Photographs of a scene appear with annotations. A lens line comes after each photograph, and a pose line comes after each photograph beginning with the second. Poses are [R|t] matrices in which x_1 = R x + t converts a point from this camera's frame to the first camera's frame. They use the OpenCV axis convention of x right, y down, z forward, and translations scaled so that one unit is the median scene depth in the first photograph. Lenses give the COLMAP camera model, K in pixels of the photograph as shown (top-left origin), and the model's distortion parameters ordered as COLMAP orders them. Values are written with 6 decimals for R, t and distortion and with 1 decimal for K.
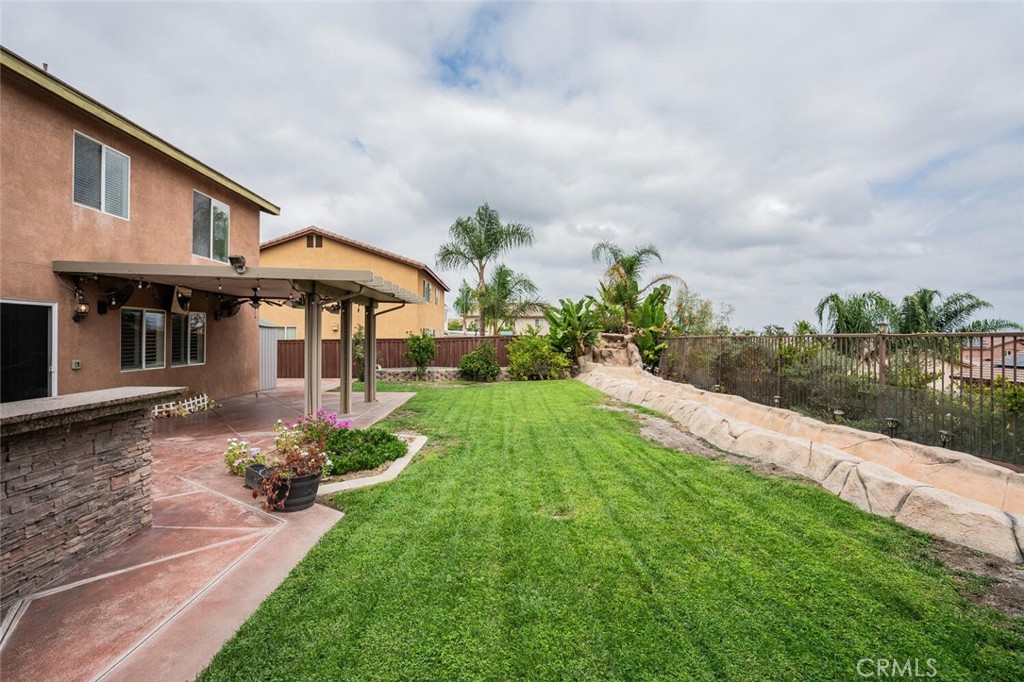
lens RADIAL K [[486.1, 0, 512.0], [0, 486.1, 341.0], [0, 0, 1]] dist [-0.044440, 0.017597]
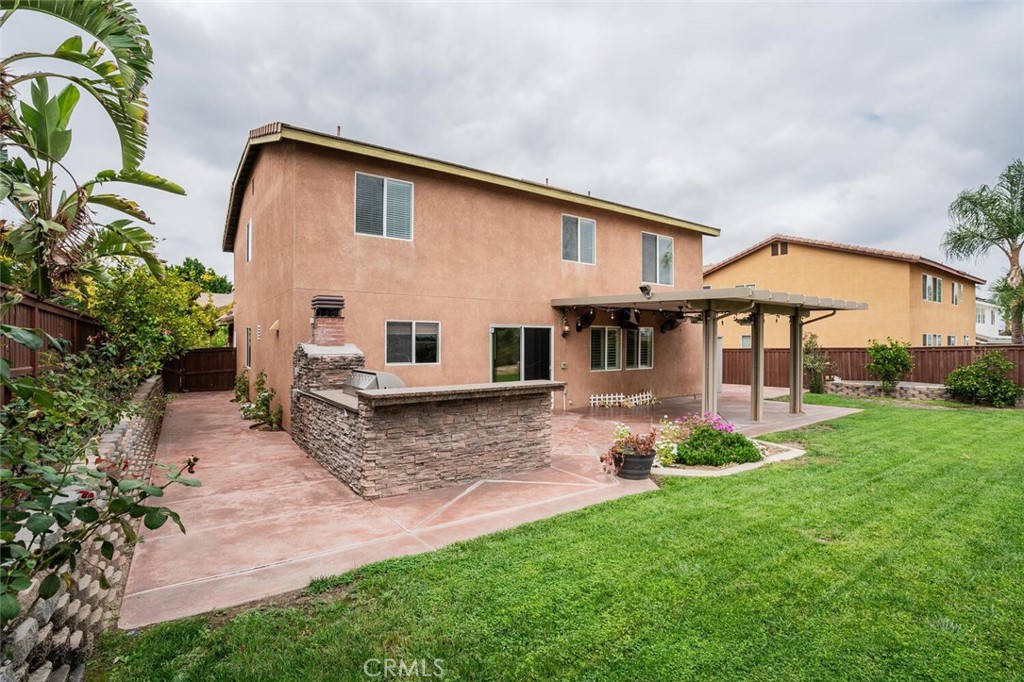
lens RADIAL K [[486.1, 0, 512.0], [0, 486.1, 341.0], [0, 0, 1]] dist [-0.044440, 0.017597]
pose [[0.565083, -0.006046, -0.825012, 0.261767], [-0.004859, 0.999931, -0.010656, -0.010316], [0.825020, 0.010030, 0.565014, -0.025911]]
